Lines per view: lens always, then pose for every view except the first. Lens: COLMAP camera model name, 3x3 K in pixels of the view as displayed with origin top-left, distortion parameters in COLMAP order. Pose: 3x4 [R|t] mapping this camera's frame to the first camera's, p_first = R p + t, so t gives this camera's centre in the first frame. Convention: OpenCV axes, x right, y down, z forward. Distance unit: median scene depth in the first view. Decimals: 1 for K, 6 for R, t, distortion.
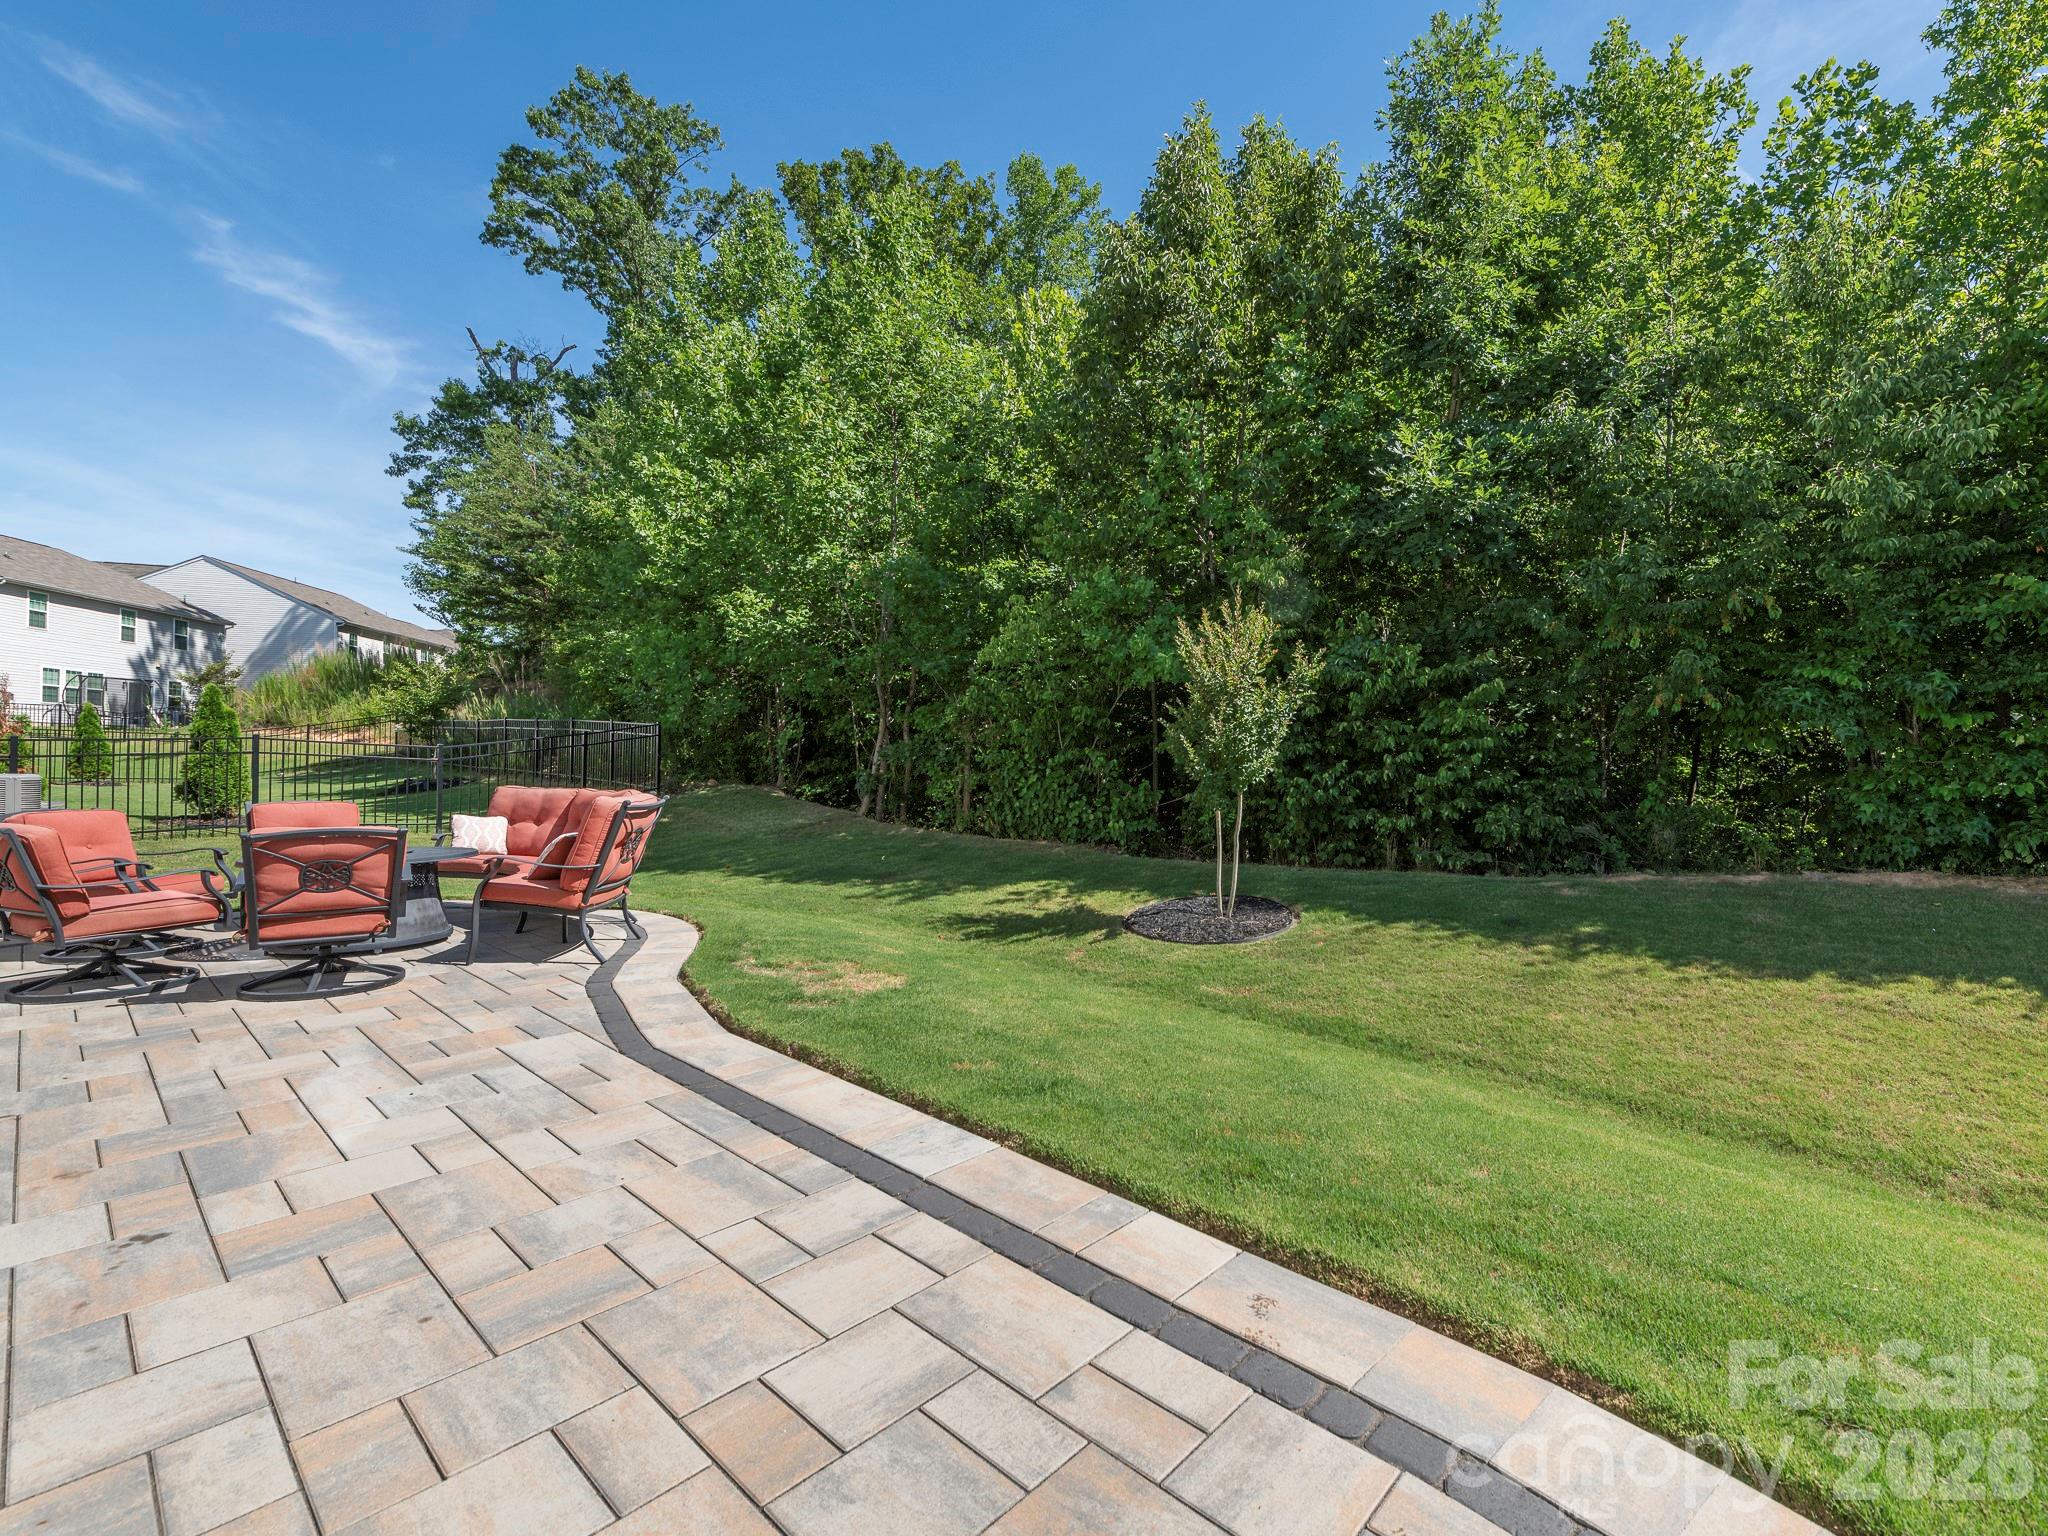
lens RADIAL K [[926.5, 0, 1024.0], [0, 926.5, 768.0], [0, 0, 1]] dist [-0.000492, -0.000118]
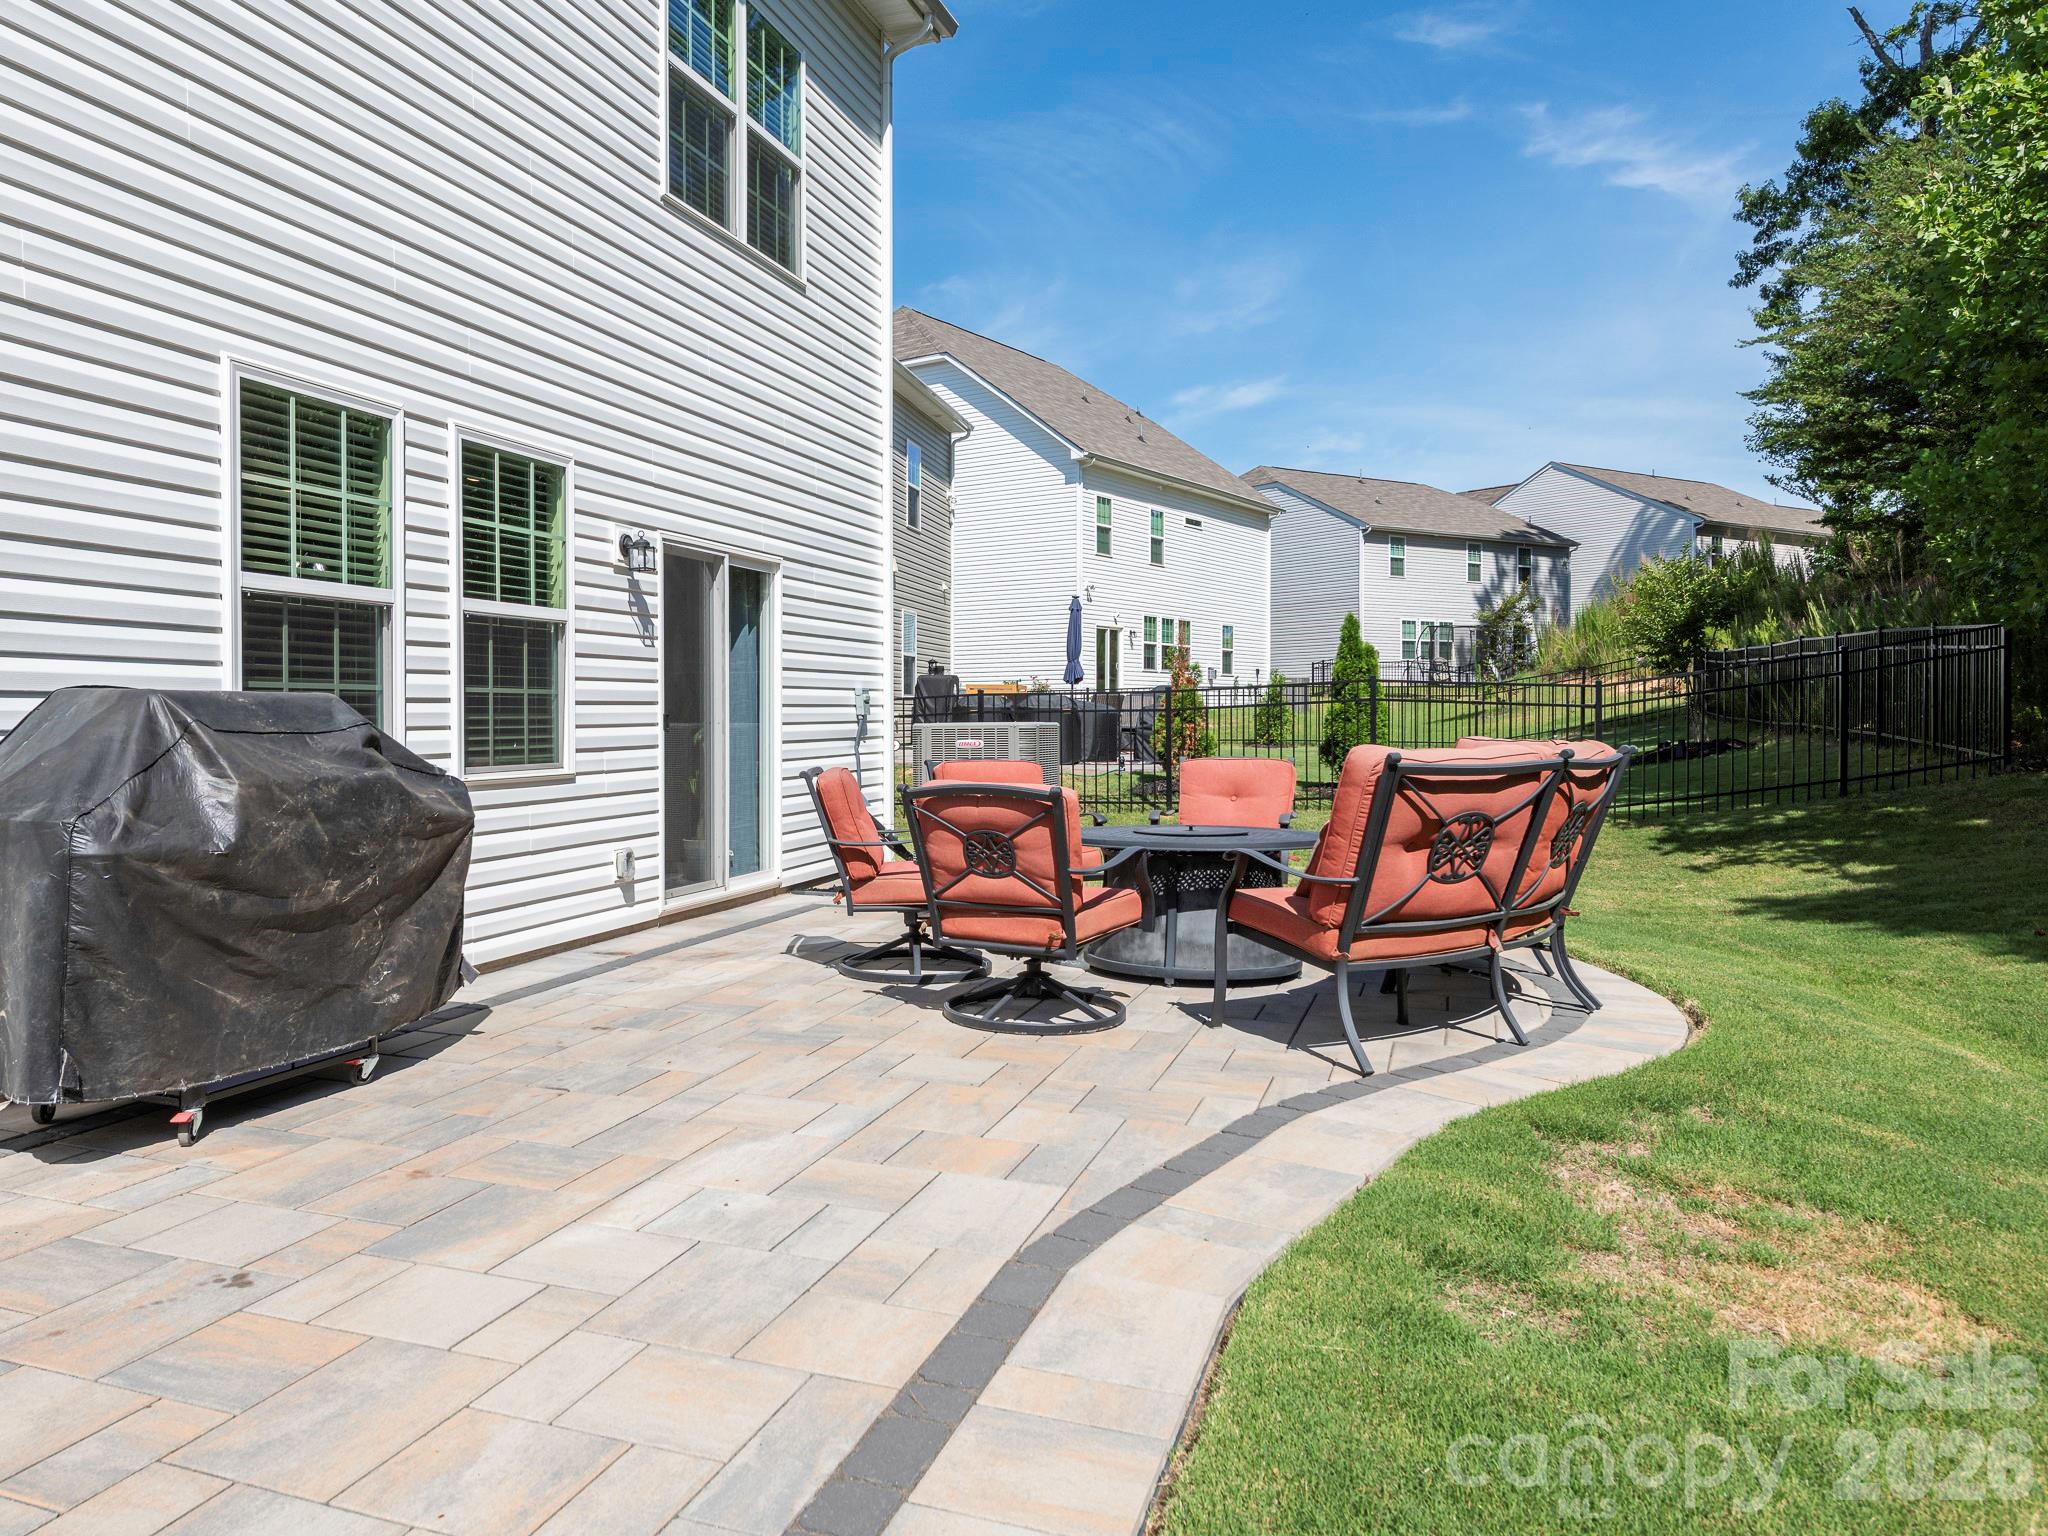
lens RADIAL K [[1406.4, 0, 940.4], [0, 1406.4, 725.2], [0, 0, 1]] dist [0.040228, -0.035888]
pose [[0.390287, -0.008370, -0.920655, 0.036643], [0.002403, 0.999965, -0.008072, 0.005574], [0.920690, 0.000938, 0.390293, 0.105854]]
